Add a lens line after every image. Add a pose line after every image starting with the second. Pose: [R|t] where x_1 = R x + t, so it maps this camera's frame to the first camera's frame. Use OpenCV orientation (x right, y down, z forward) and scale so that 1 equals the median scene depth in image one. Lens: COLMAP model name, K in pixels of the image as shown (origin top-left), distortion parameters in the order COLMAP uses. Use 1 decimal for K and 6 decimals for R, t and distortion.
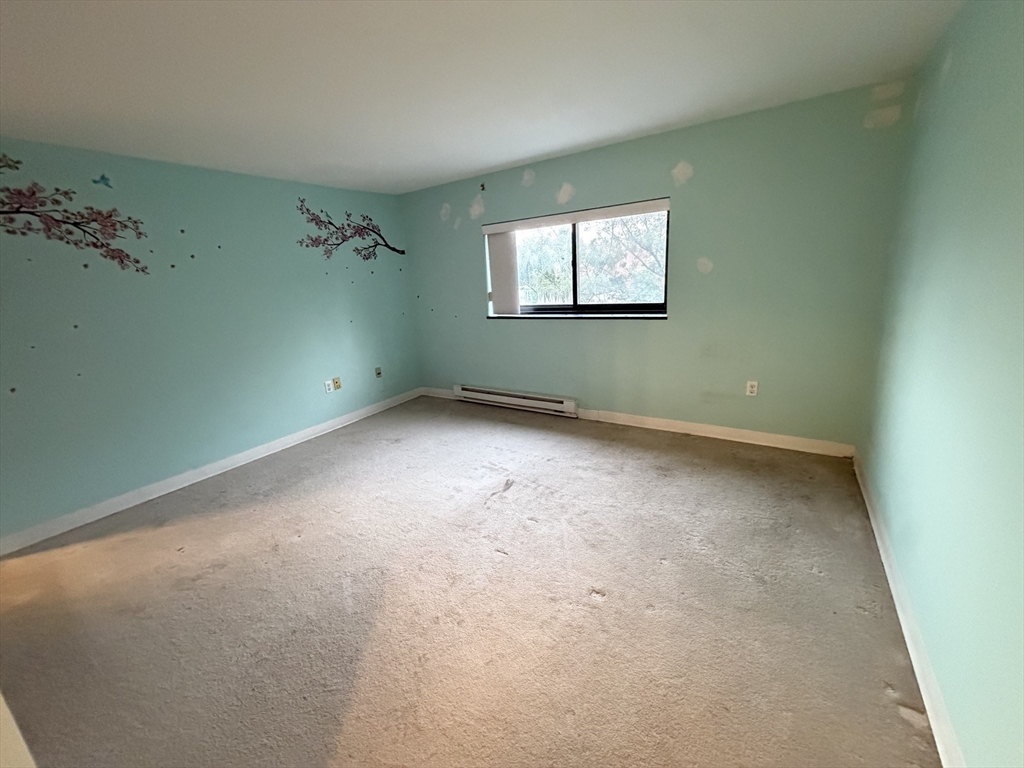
lens RADIAL K [[408.2, 0, 513.0], [0, 408.2, 382.0], [0, 0, 1]] dist [0.001624, 0.000046]
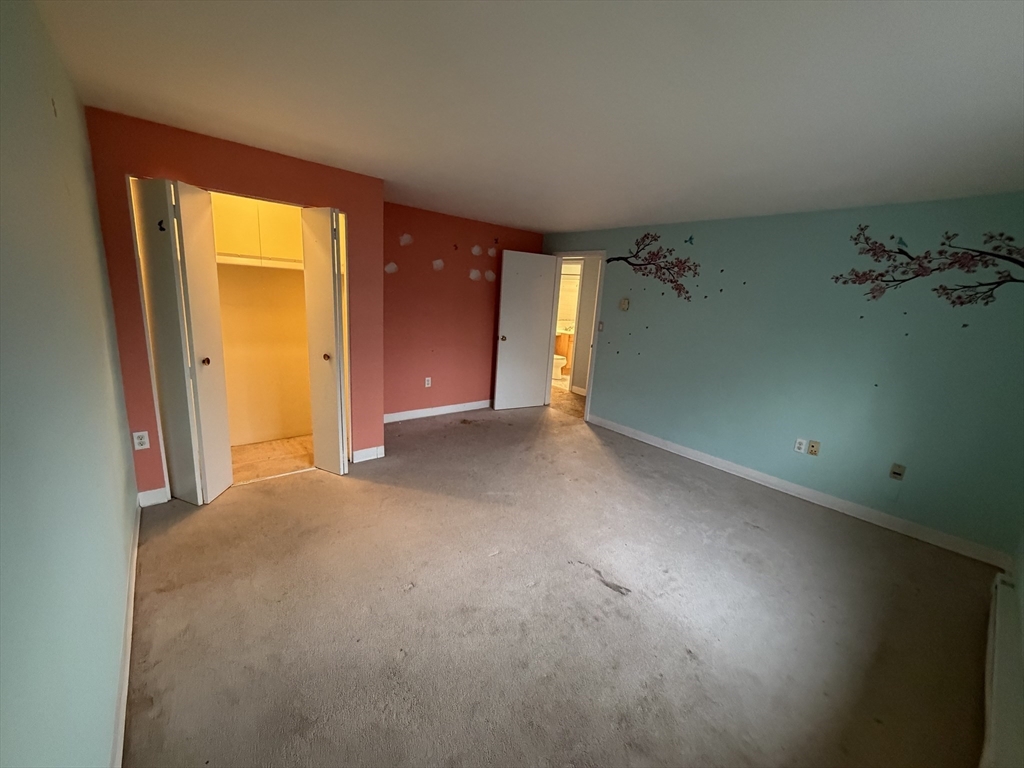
lens RADIAL K [[408.2, 0, 515.1], [0, 408.2, 382.1], [0, 0, 1]] dist [0.001624, 0.000046]
pose [[-0.290500, 0.248395, -0.924072, 0.610824], [-0.289012, 0.897839, 0.332200, -0.281352], [0.912185, 0.363573, -0.189033, 0.745707]]
